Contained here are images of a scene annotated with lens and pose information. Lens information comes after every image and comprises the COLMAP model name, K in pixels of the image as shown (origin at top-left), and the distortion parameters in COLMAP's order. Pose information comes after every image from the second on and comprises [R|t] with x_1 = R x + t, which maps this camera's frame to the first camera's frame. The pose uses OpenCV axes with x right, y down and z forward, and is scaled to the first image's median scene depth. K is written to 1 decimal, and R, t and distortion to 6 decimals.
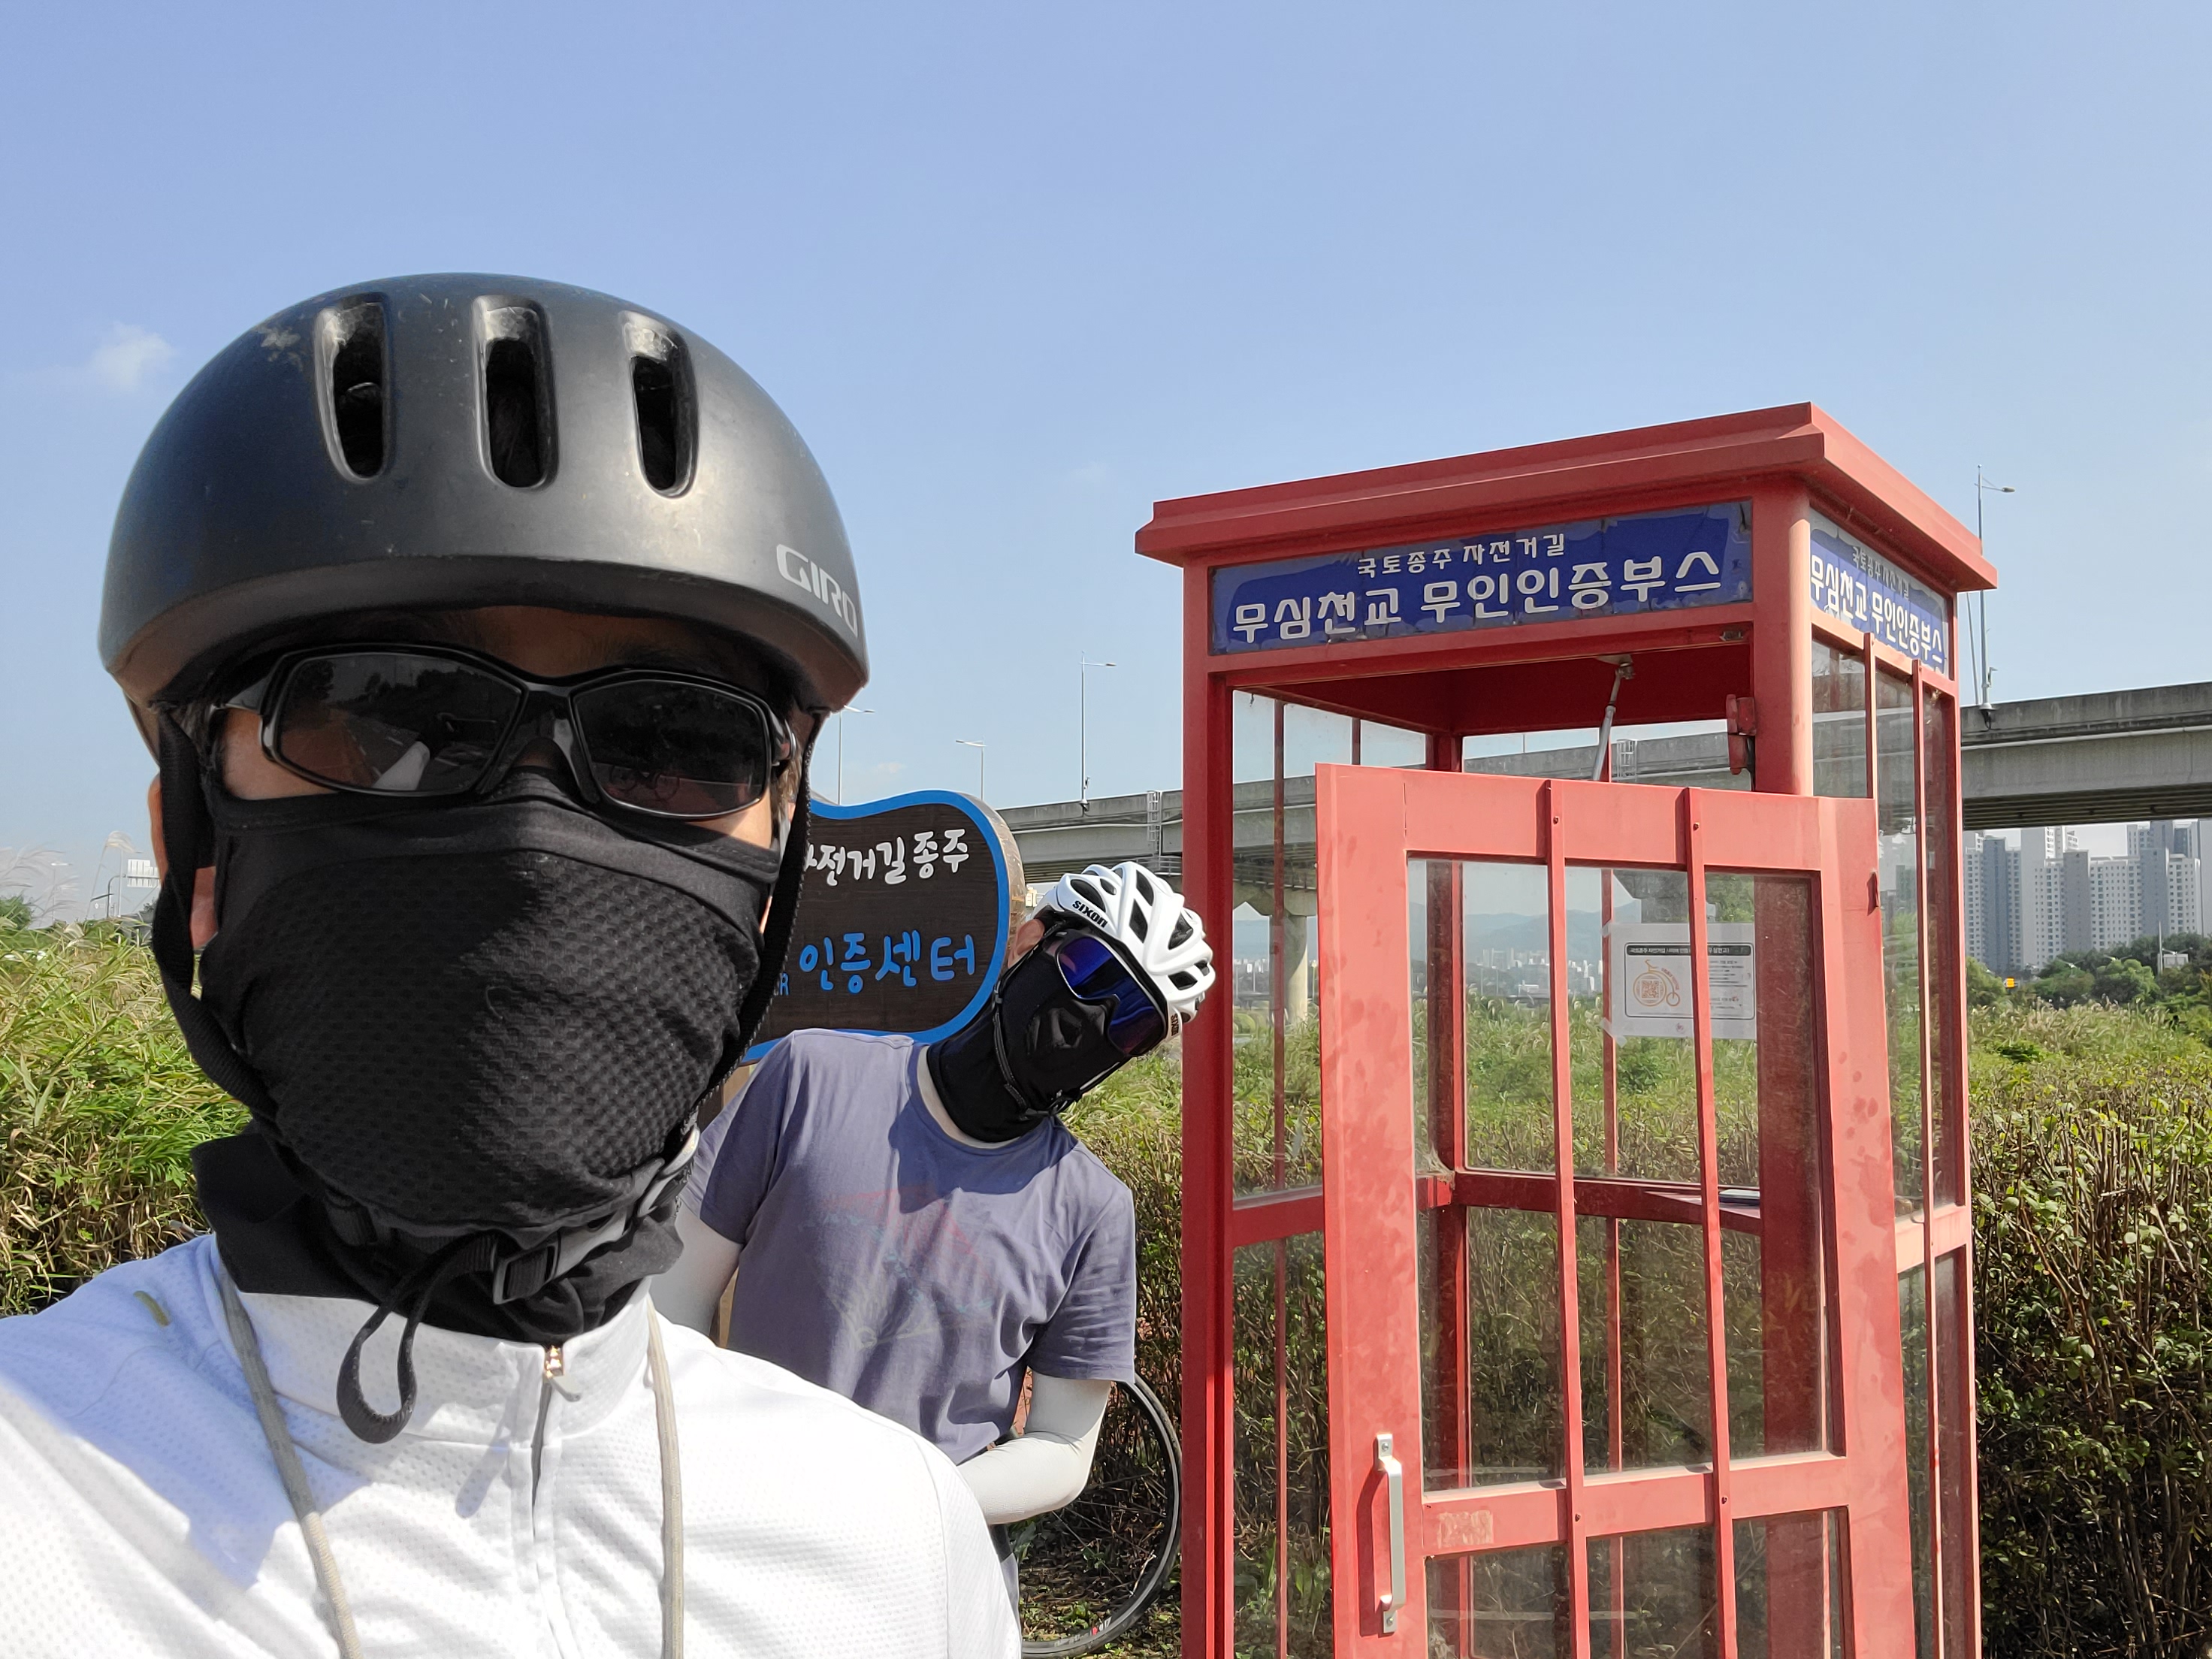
lens RADIAL K [[2073.2, 0, 1097.3], [0, 2073.2, 831.1], [0, 0, 1]] dist [0.042311, 0.000000]
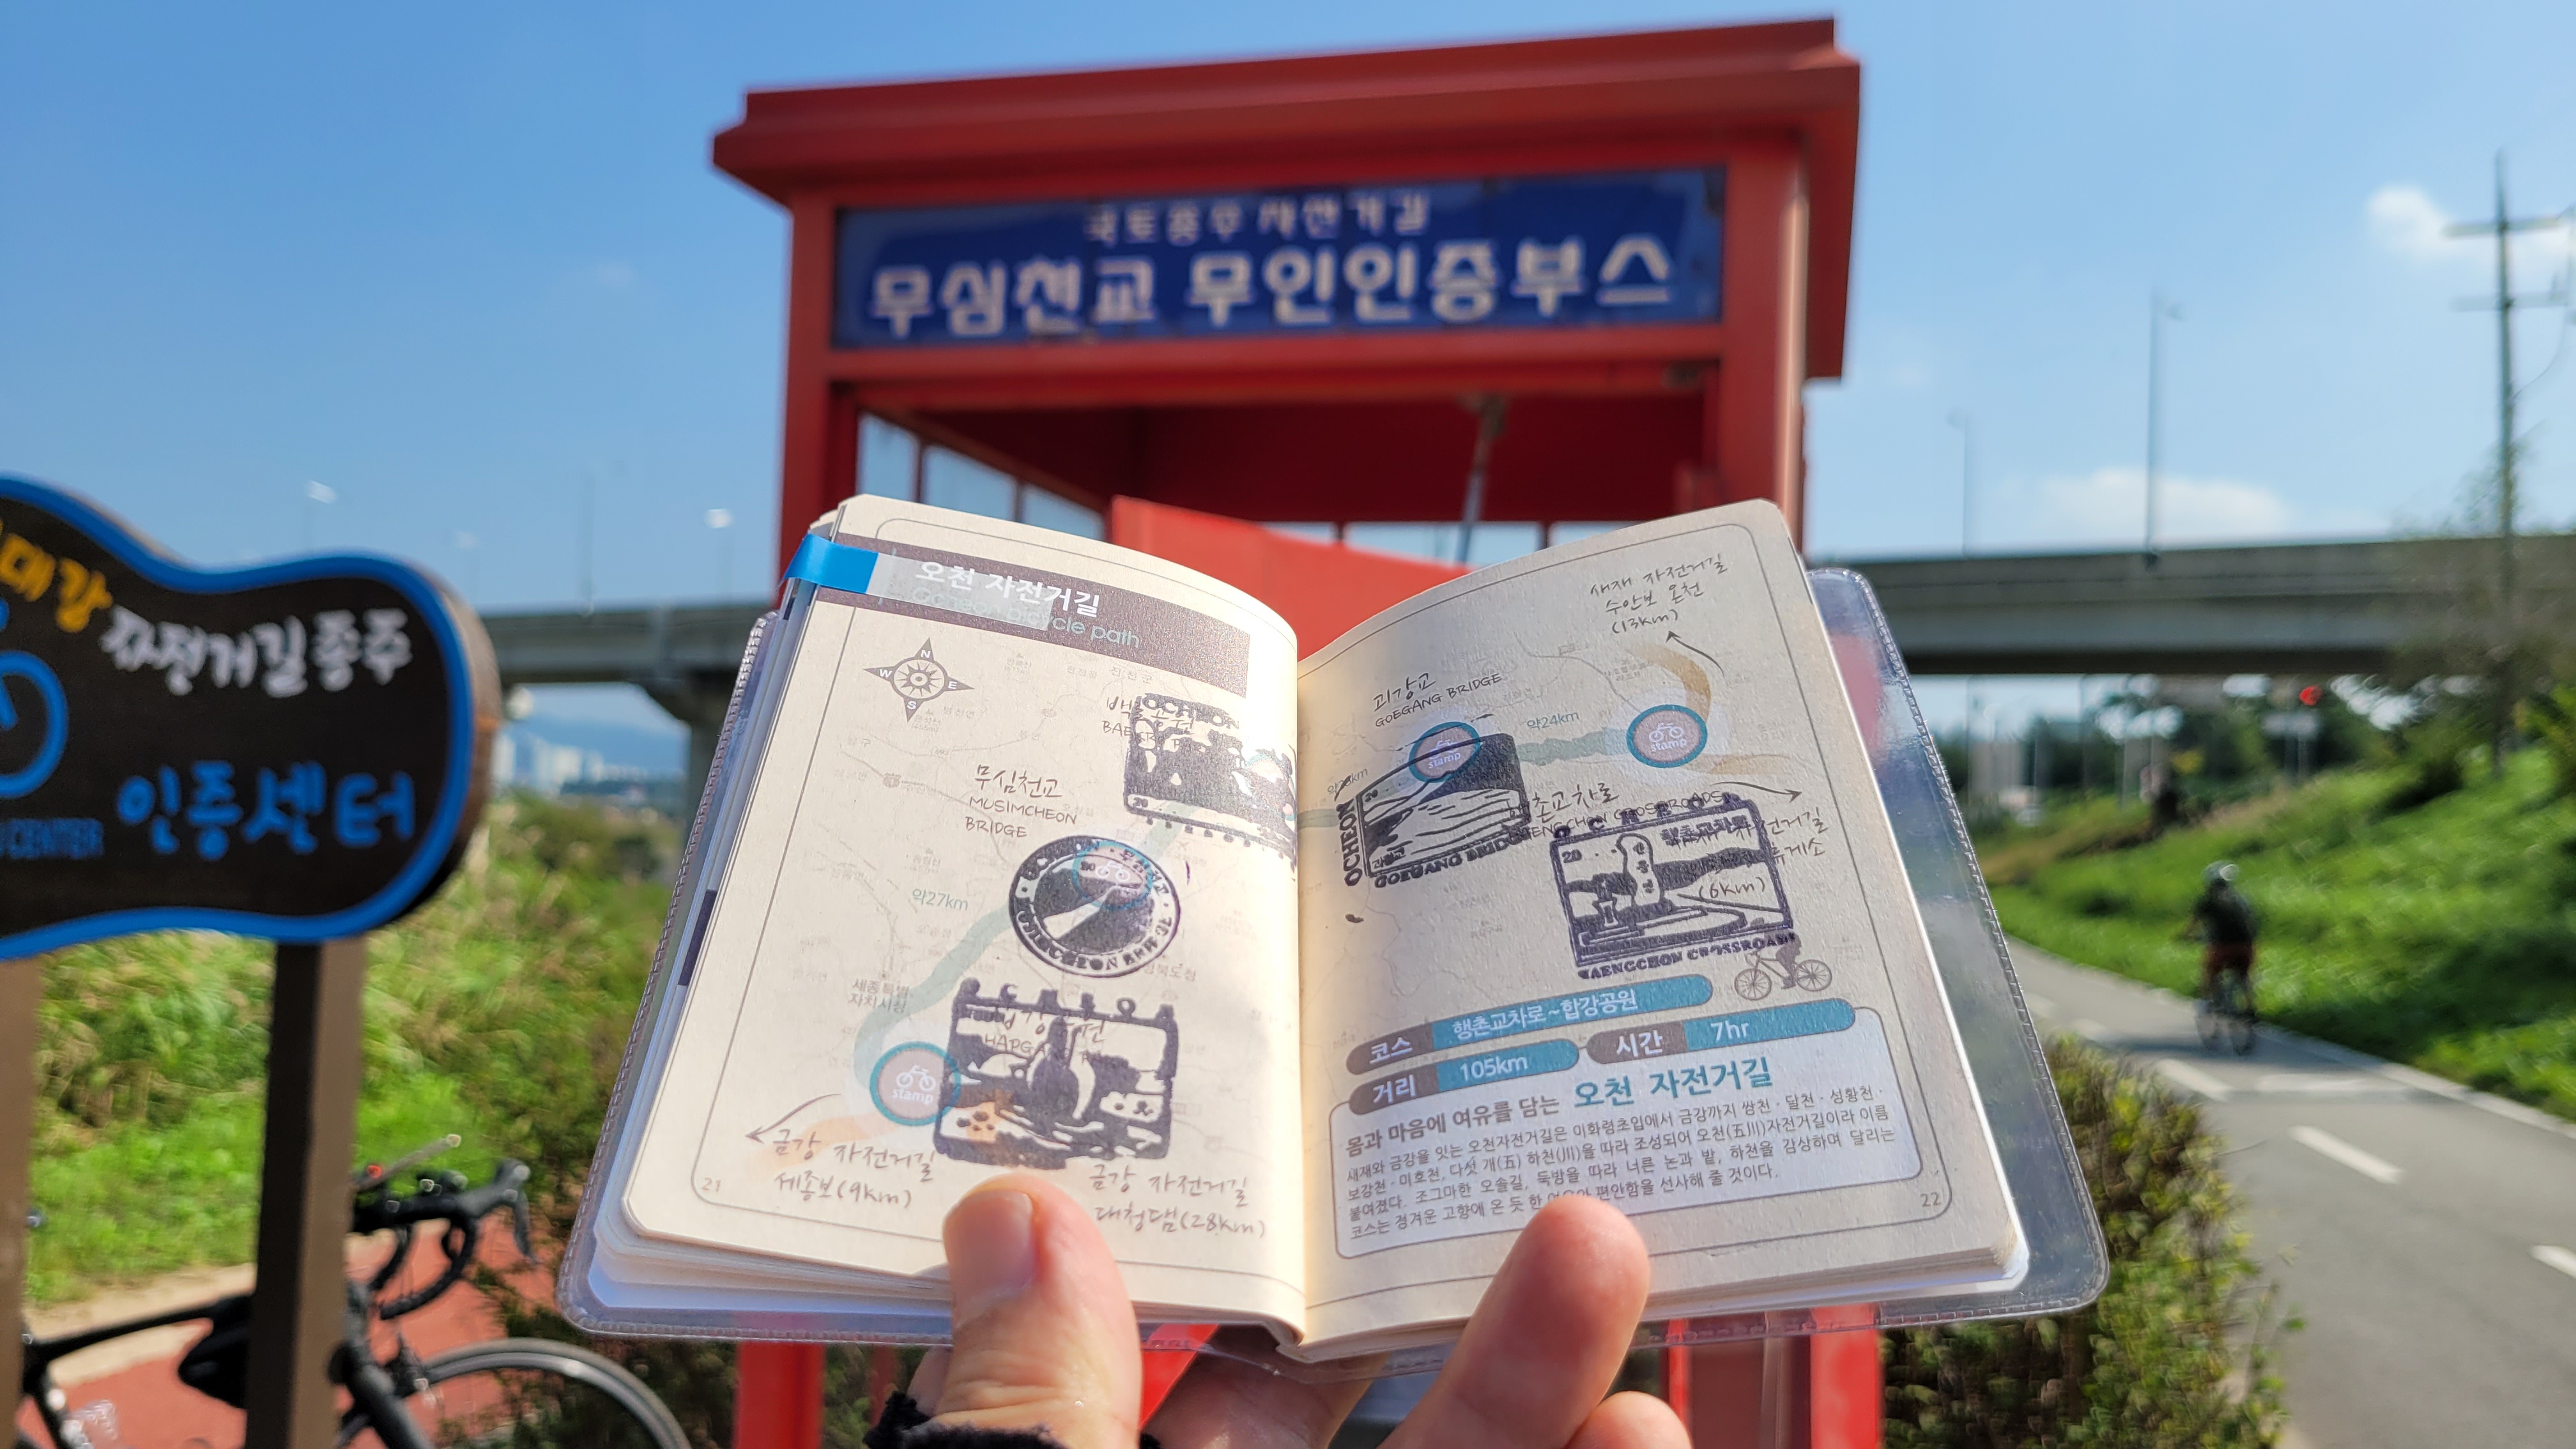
lens RADIAL K [[1965.4, 0, 1308.9], [0, 1965.4, 737.1], [0, 0, 1]] dist [-0.003886, 0.012954]
pose [[0.938705, 0.037557, 0.342670, -0.008217], [-0.051352, 0.998191, 0.031269, 0.004754], [-0.340875, -0.046950, 0.938935, 0.407266]]
